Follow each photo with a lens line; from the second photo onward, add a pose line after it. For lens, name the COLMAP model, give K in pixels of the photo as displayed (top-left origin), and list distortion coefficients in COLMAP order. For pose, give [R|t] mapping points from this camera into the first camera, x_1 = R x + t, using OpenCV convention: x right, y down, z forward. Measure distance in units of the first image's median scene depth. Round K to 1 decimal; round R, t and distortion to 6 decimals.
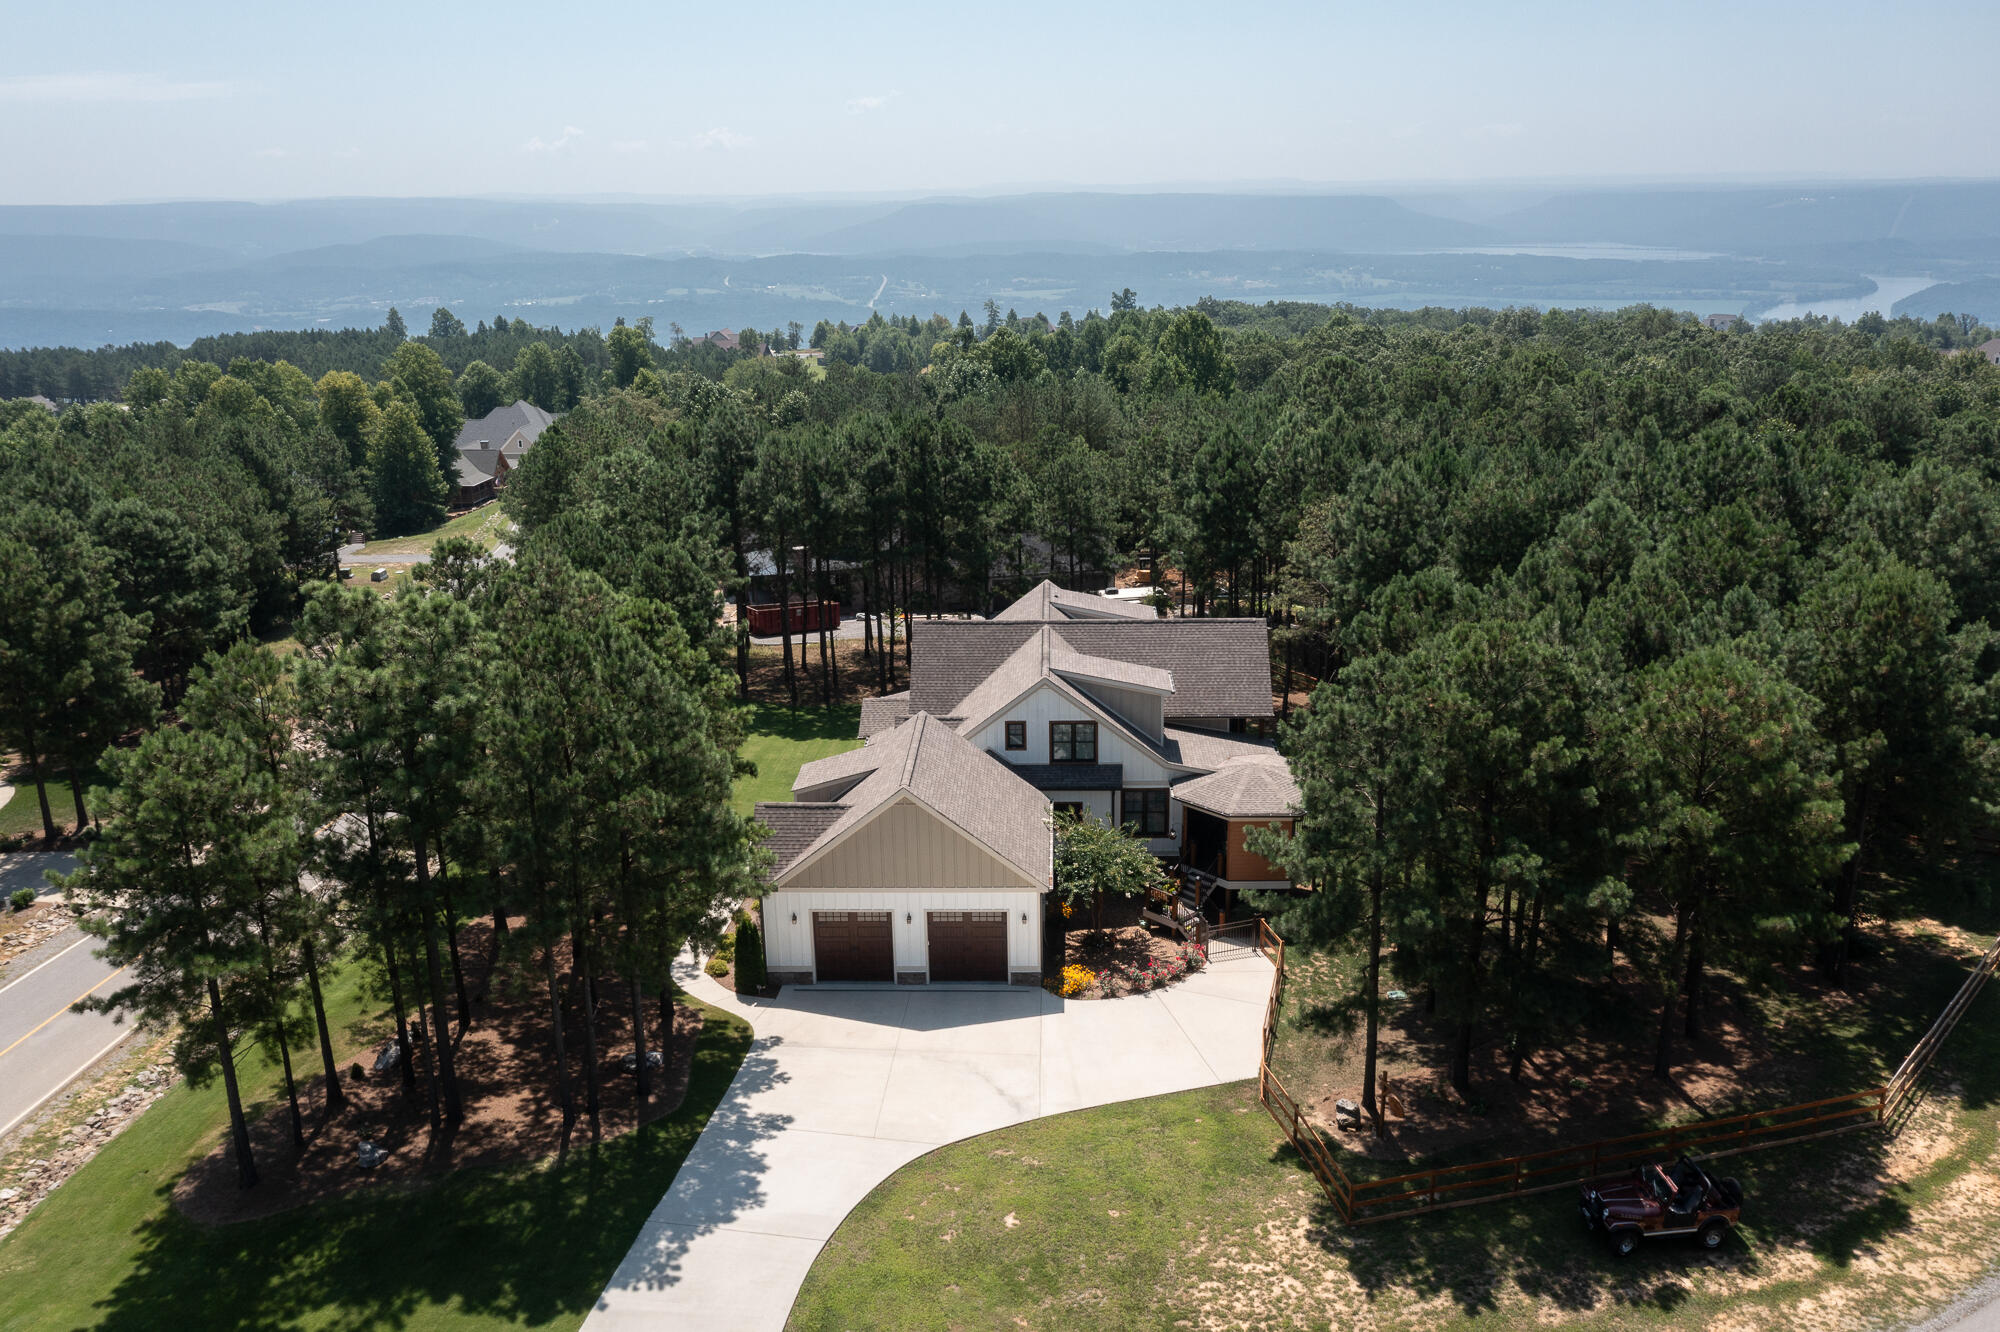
lens RADIAL K [[1633.2, 0, 1000.0], [0, 1633.2, 666.0], [0, 0, 1]] dist [0.005030, 0.010507]
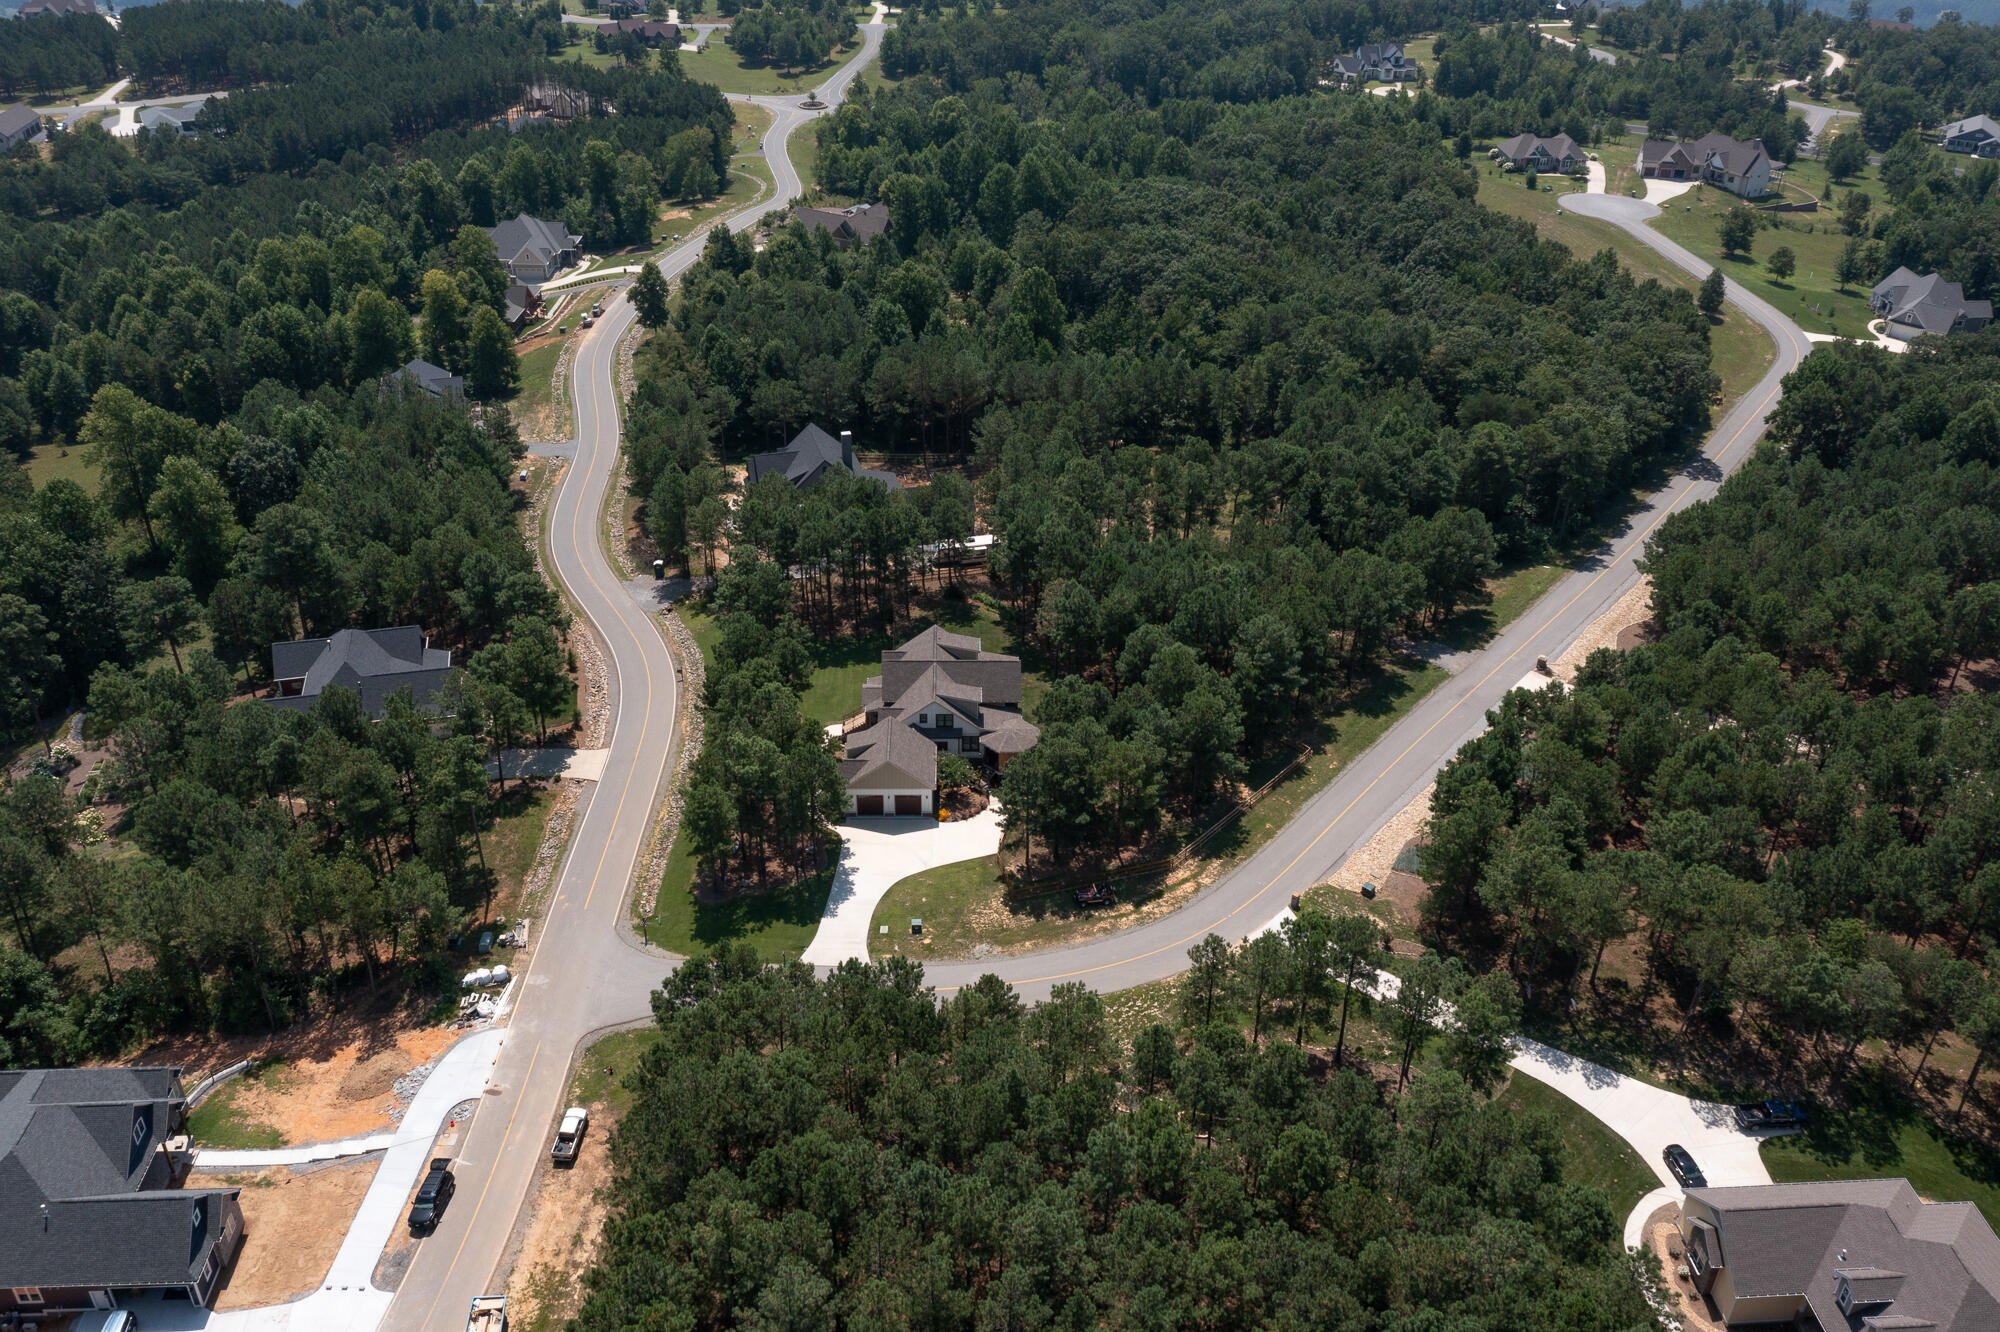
lens RADIAL K [[1633.2, 0, 1000.0], [0, 1633.2, 666.0], [0, 0, 1]] dist [0.005030, 0.010507]
pose [[0.997602, 0.001311, 0.069204, -0.059717], [-0.018571, 0.968228, 0.249378, -0.838528], [-0.066678, -0.250065, 0.965930, -1.875597]]
